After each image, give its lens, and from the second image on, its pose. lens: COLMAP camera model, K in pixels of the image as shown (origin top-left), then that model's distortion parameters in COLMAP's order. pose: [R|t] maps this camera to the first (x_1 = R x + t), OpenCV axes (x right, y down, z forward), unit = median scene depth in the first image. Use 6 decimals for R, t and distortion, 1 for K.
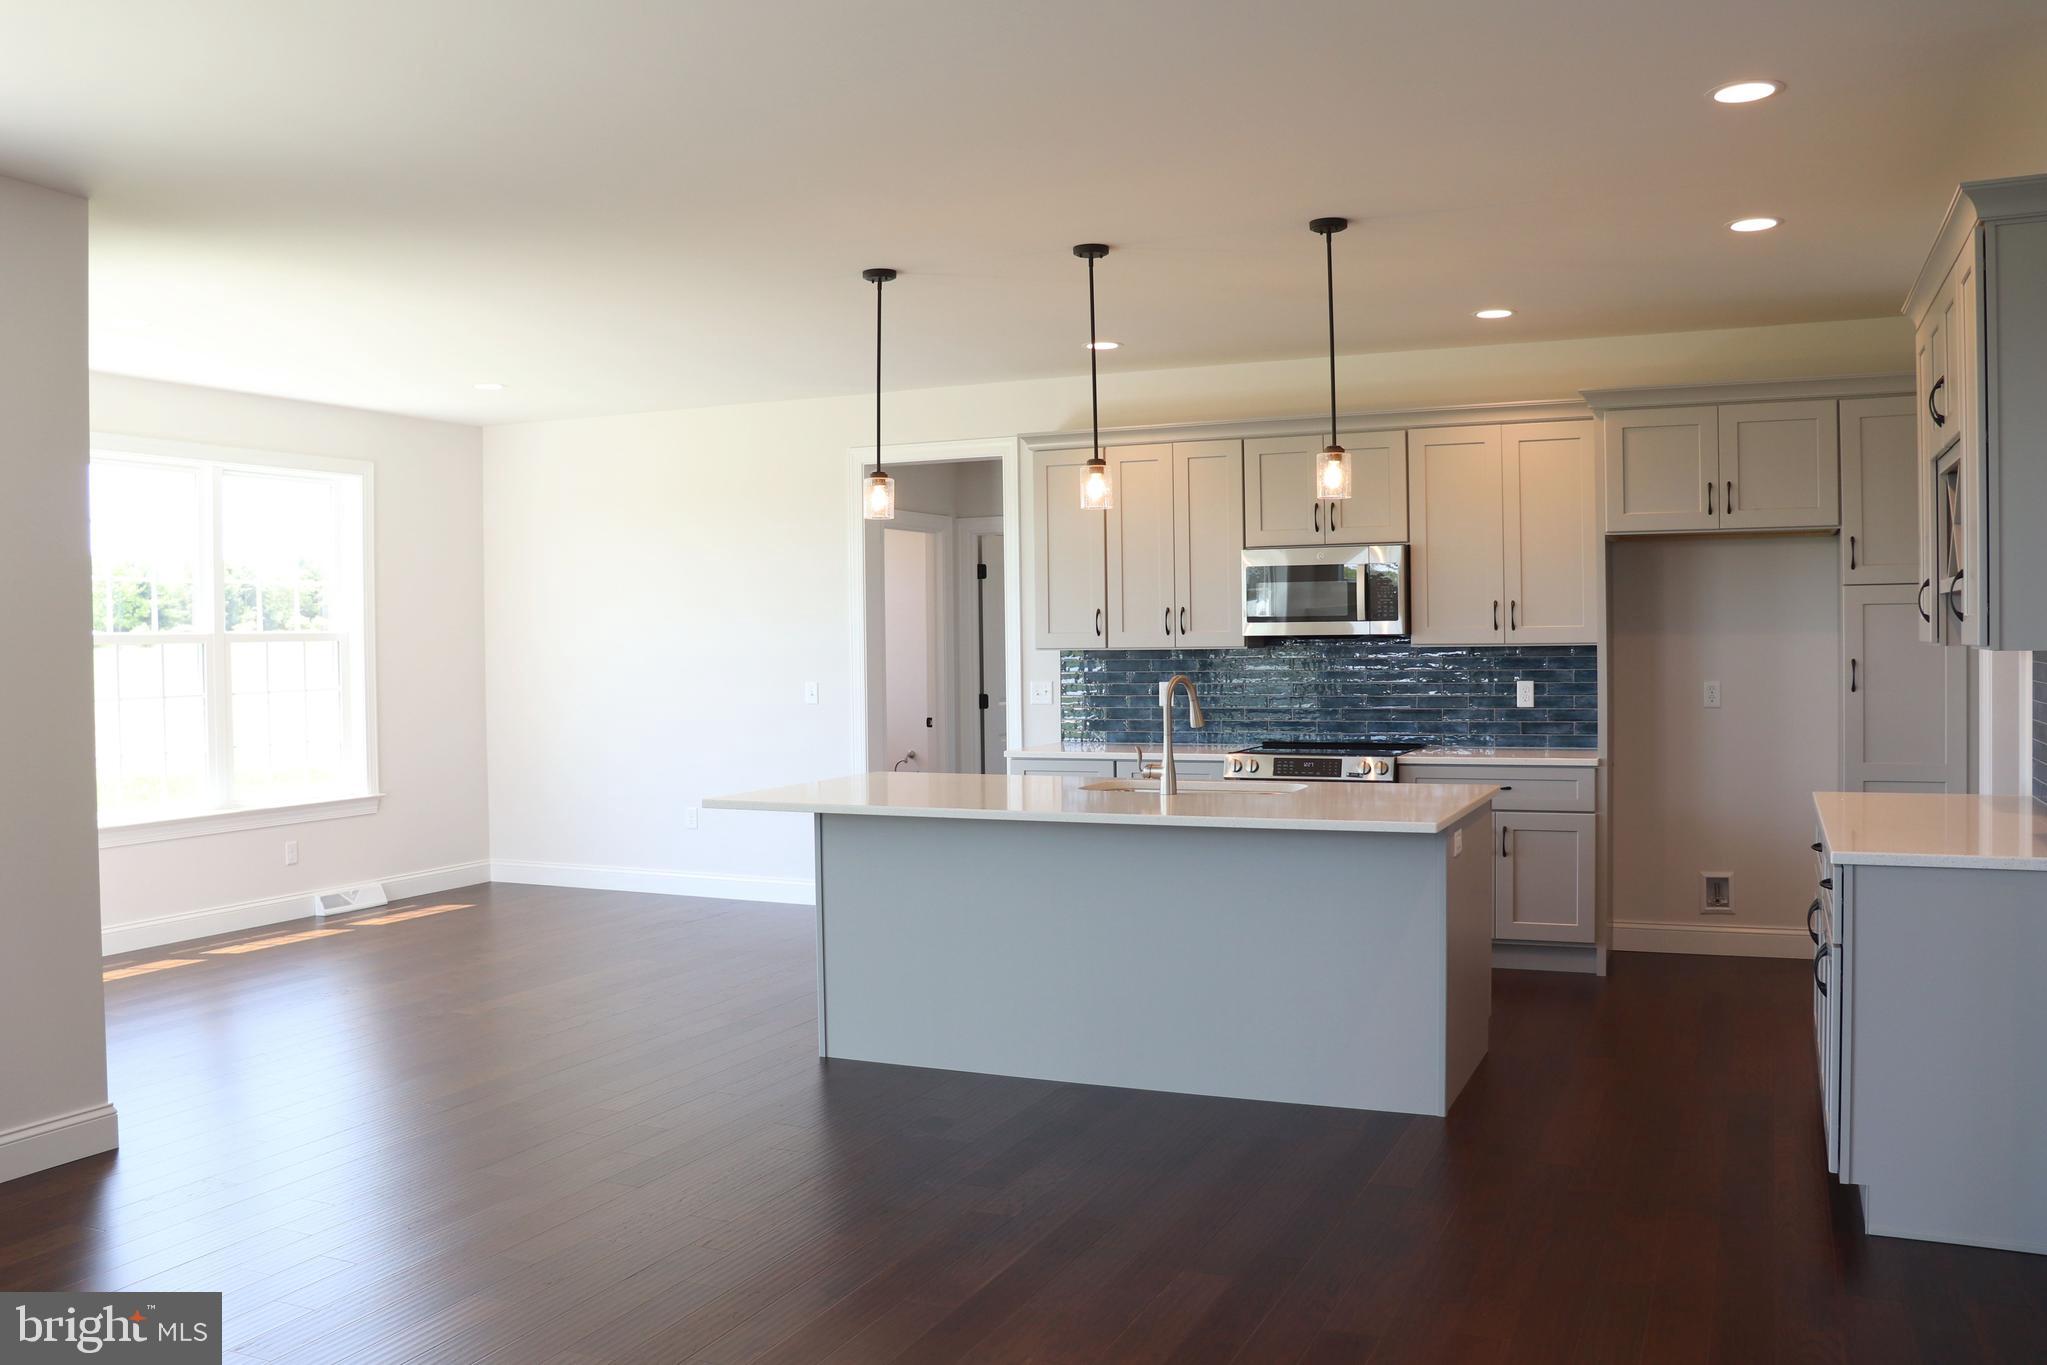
lens RADIAL K [[1696.0, 0, 1015.8], [0, 1696.0, 671.0], [0, 0, 1]] dist [-0.164708, 0.133988]
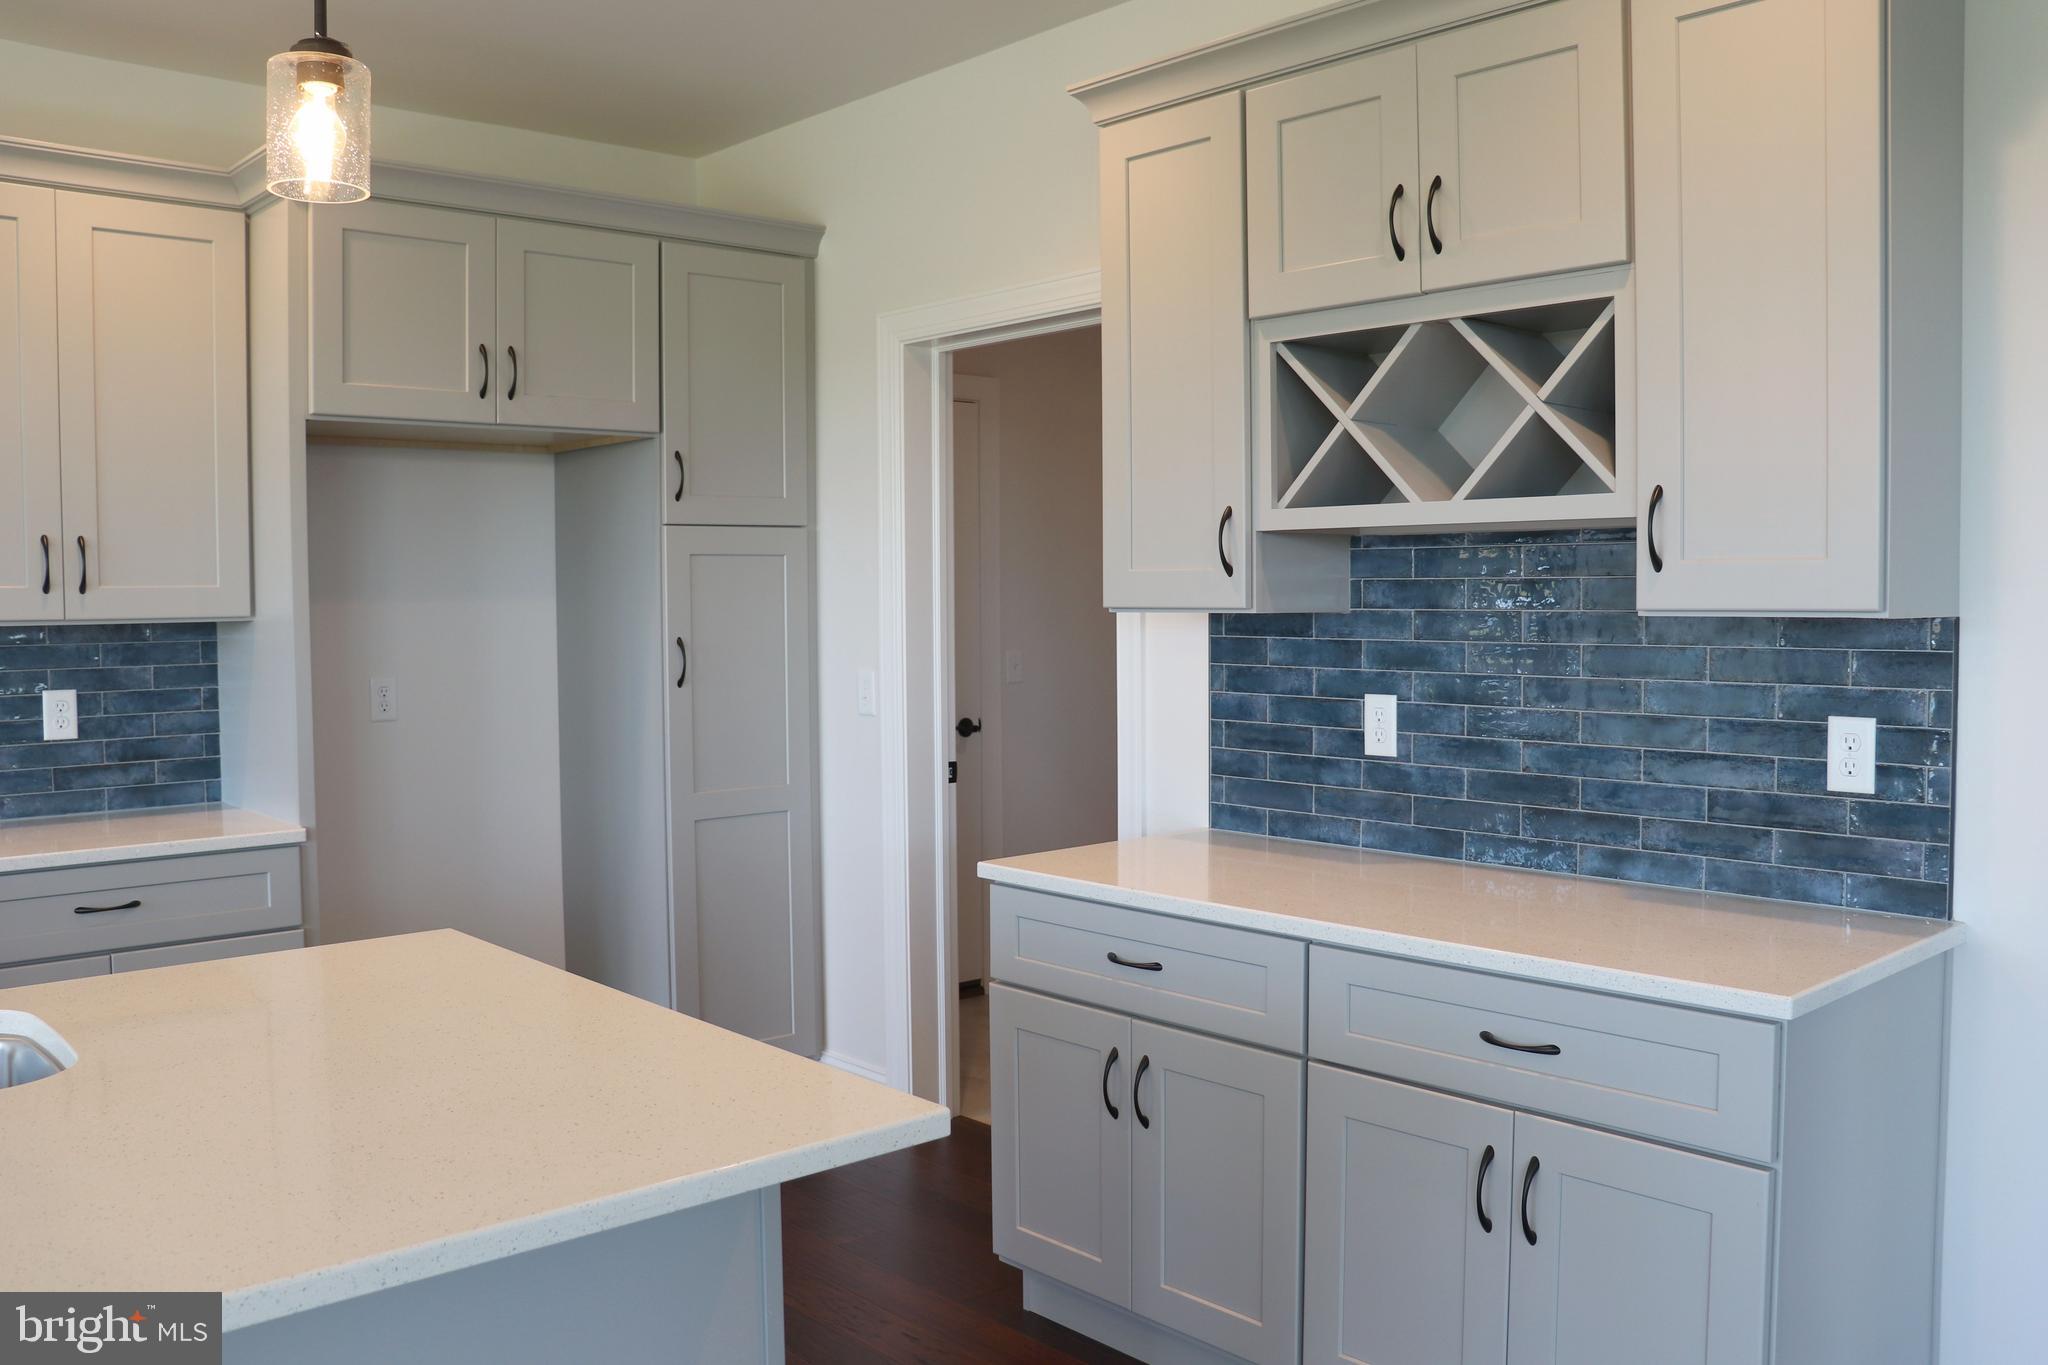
lens RADIAL K [[1696.8, 0, 1033.7], [0, 1696.8, 674.4], [0, 0, 1]] dist [-0.164708, 0.133988]
pose [[0.404167, -0.032200, 0.914118, -0.041822], [0.020255, 0.999450, 0.026250, -0.006451], [-0.914461, 0.007907, 0.404597, 0.512459]]
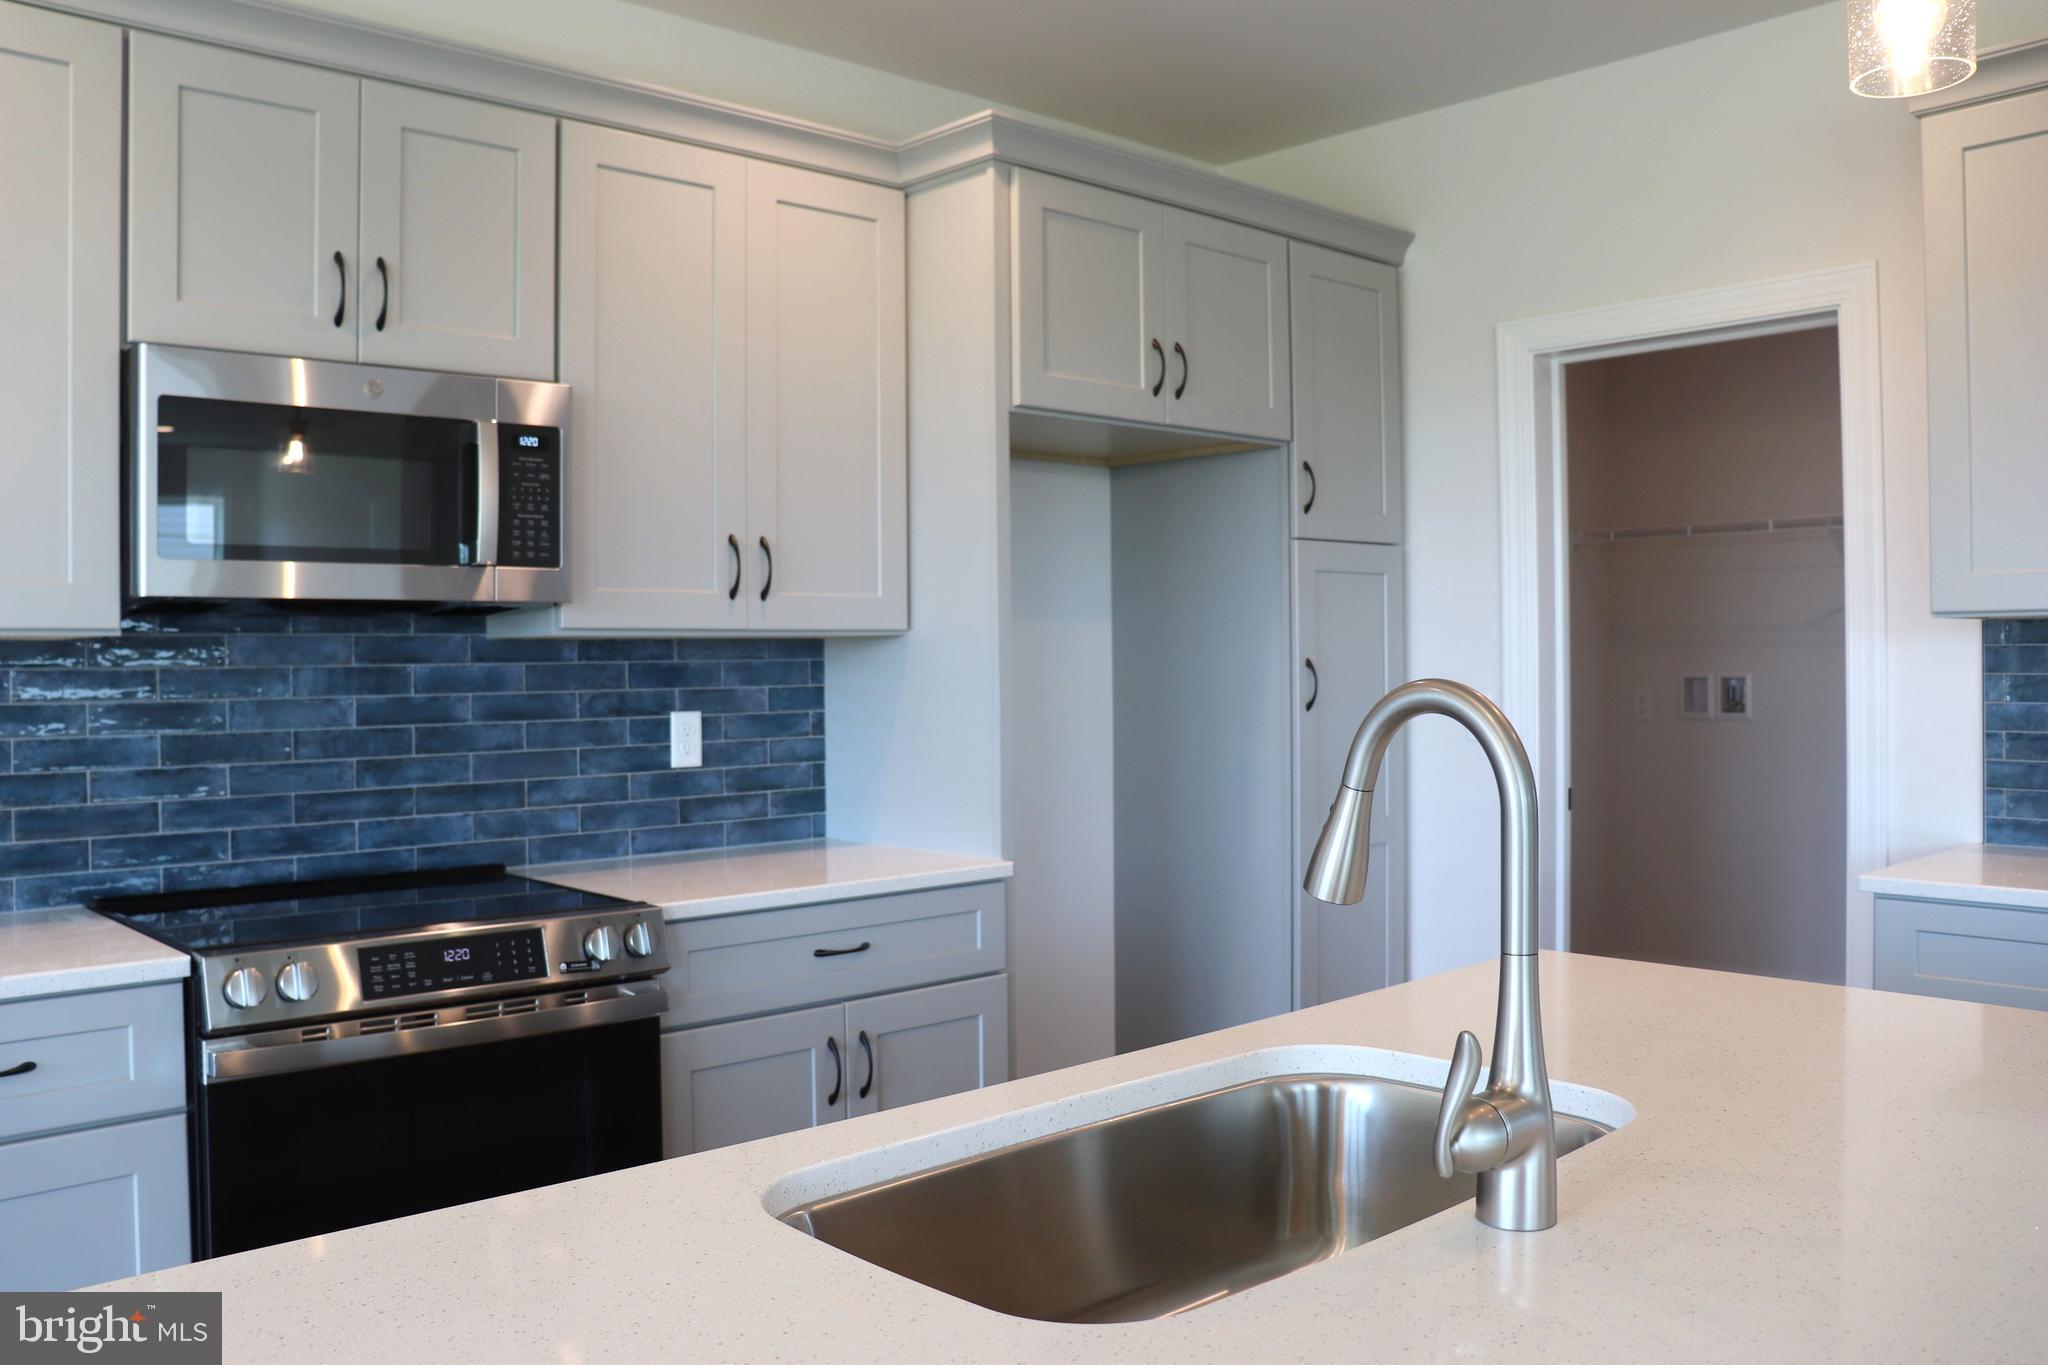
lens RADIAL K [[1696.8, 0, 1030.9], [0, 1696.8, 670.6], [0, 0, 1]] dist [-0.164708, 0.133988]
pose [[0.396776, 0.004054, 0.917906, -0.098309], [0.024308, 0.999593, -0.014923, 0.003596], [-0.917593, 0.028234, 0.396516, 0.724069]]
